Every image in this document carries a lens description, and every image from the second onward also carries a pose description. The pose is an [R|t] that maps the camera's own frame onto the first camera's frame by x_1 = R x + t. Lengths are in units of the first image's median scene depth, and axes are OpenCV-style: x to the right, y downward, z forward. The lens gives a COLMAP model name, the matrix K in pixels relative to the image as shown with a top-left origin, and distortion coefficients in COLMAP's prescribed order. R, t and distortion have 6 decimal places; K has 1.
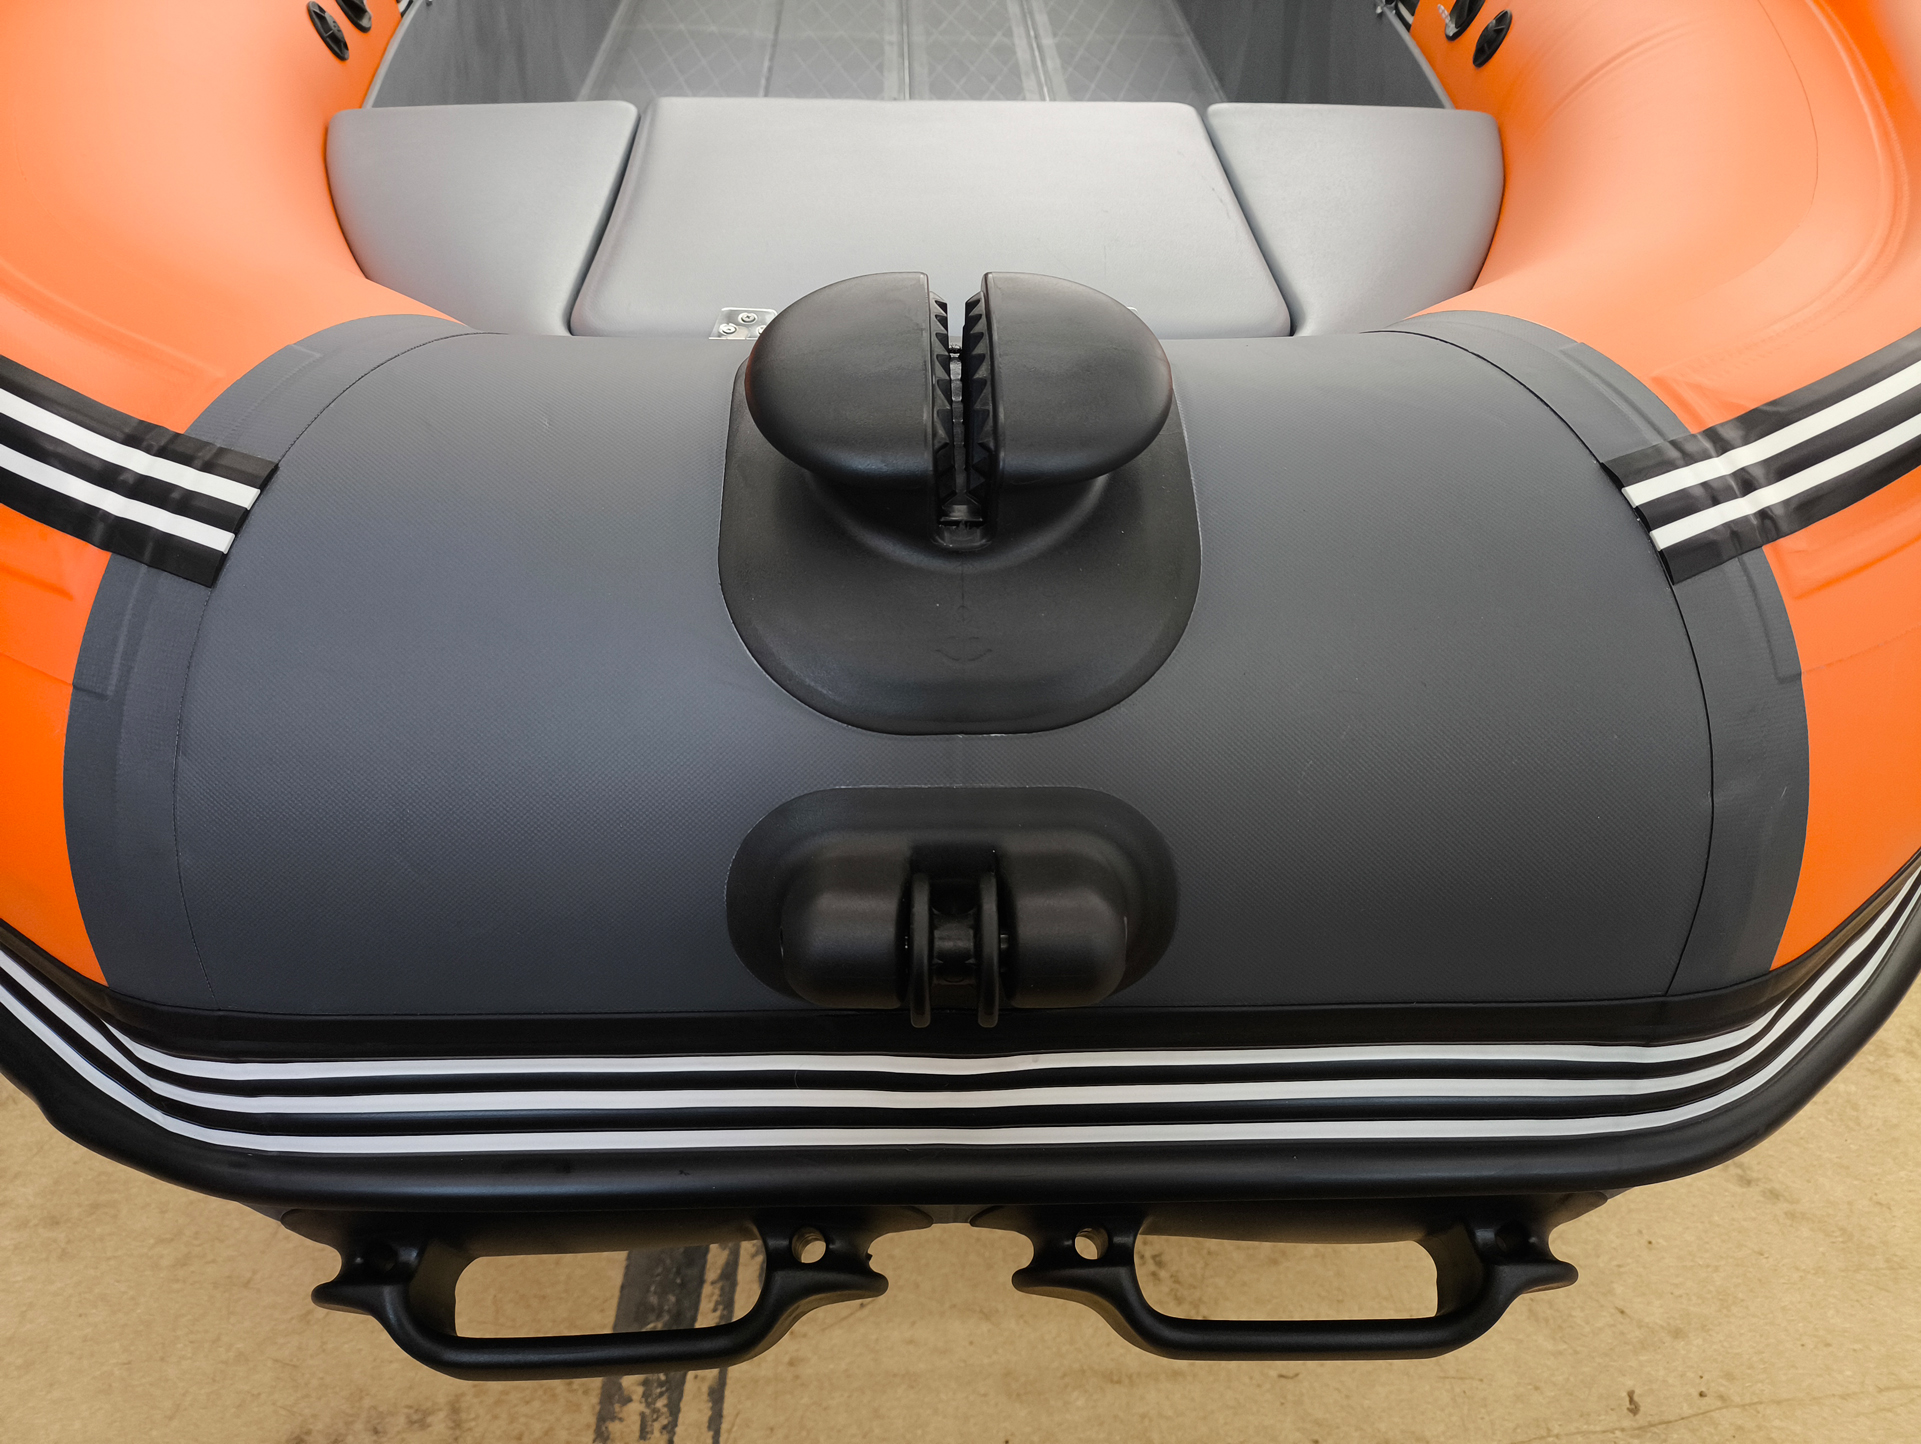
lens RADIAL K [[1530.3, 0, 954.5], [0, 1530.3, 766.1], [0, 0, 1]] dist [0.068514, -0.079614]
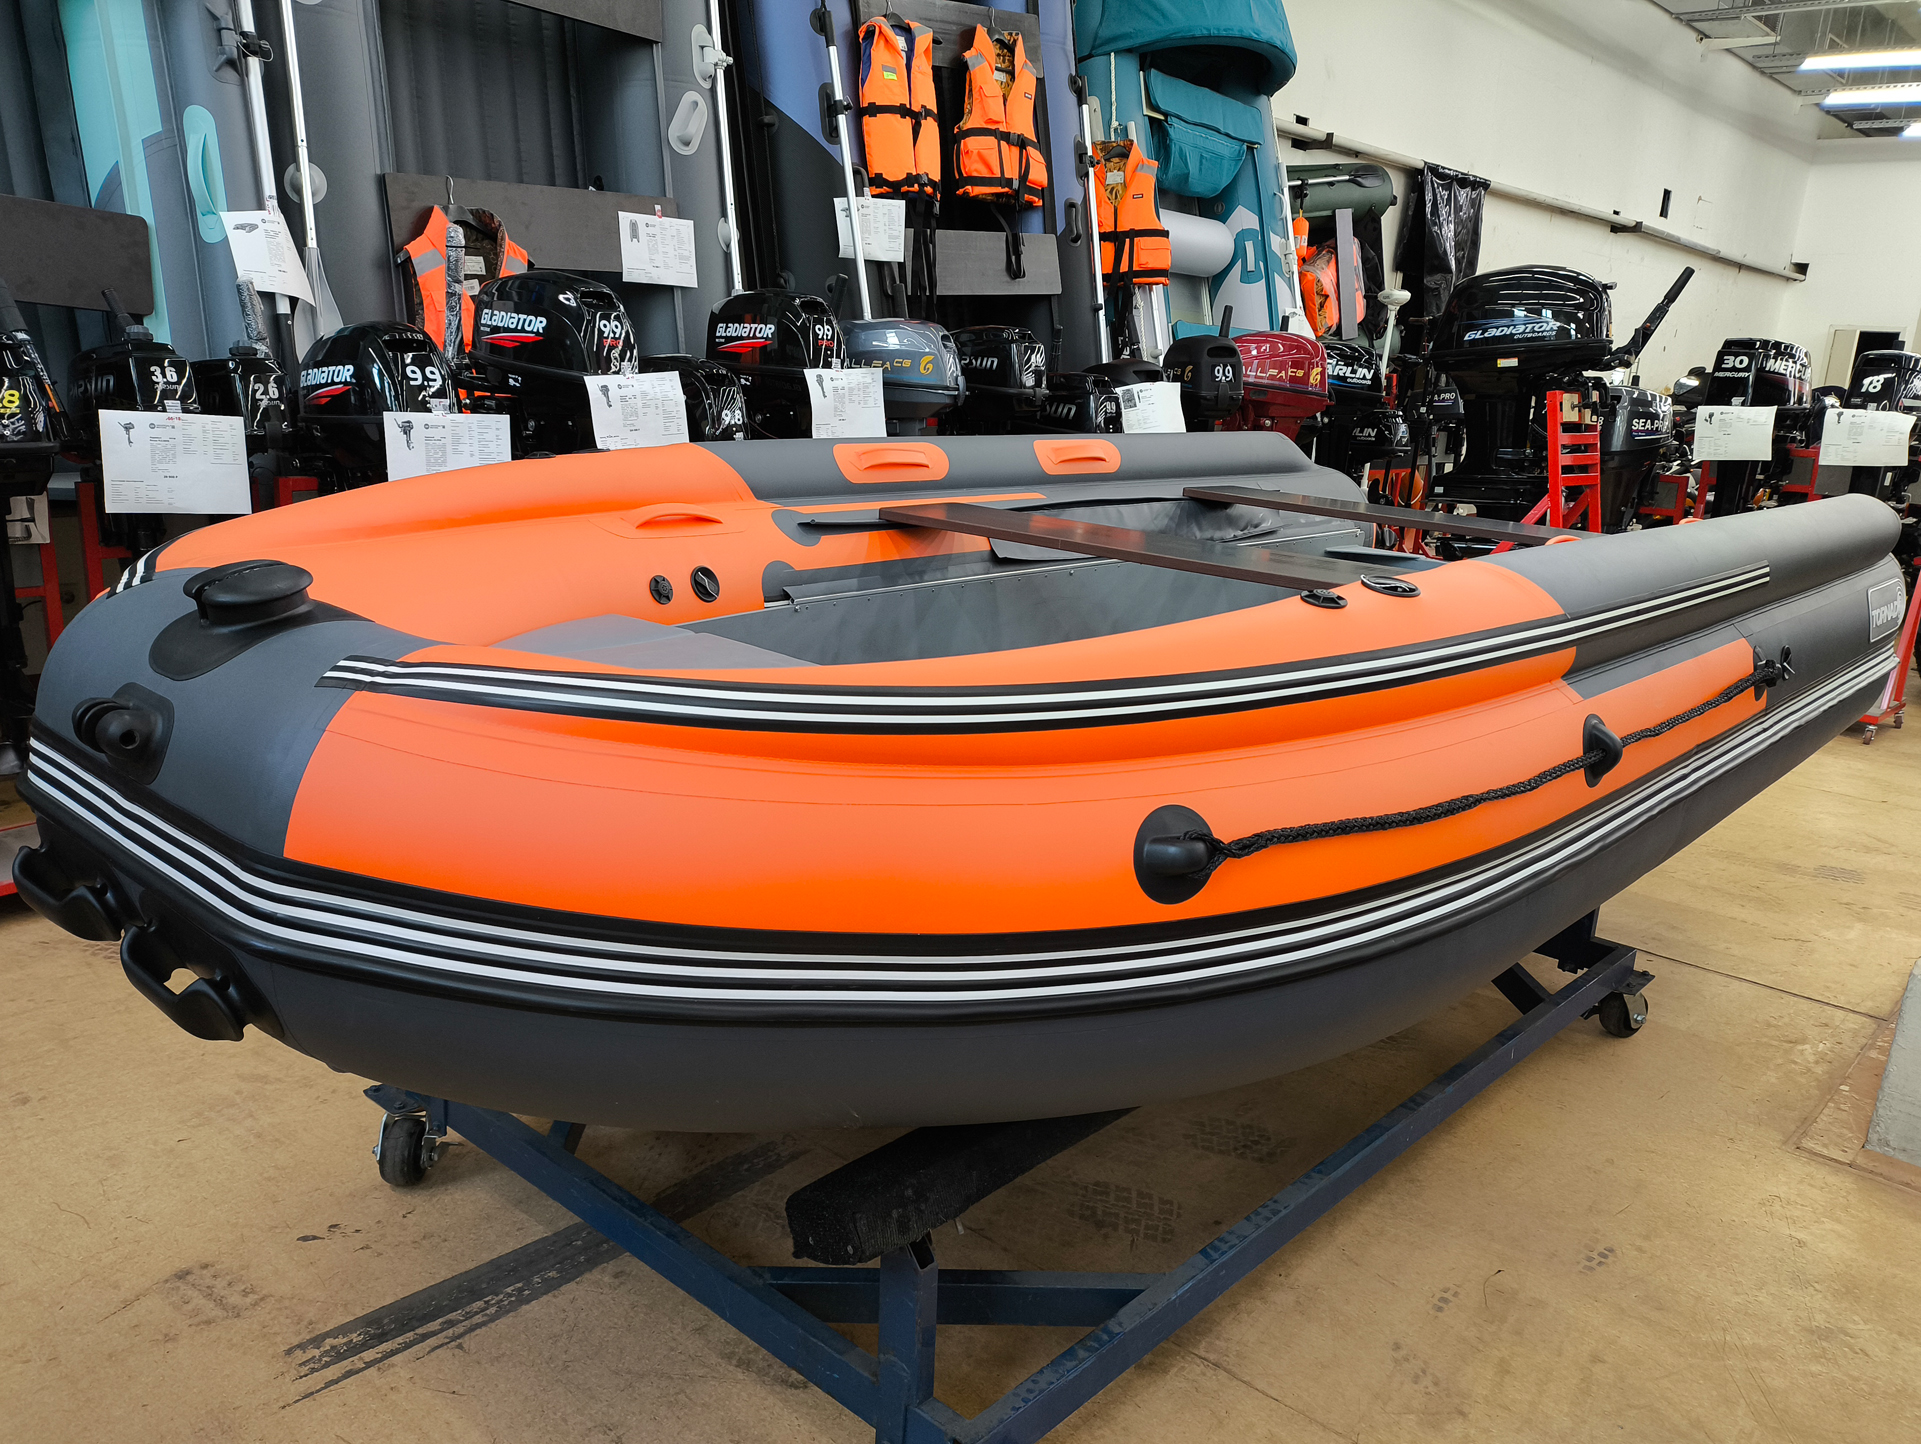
lens RADIAL K [[1530.3, 0, 954.5], [0, 1530.3, 766.1], [0, 0, 1]] dist [0.068514, -0.079614]
pose [[0.727294, 0.223530, -0.648906, 1.127334], [-0.513705, 0.804290, -0.298705, 0.083004], [0.455139, 0.550592, 0.699783, -0.104900]]
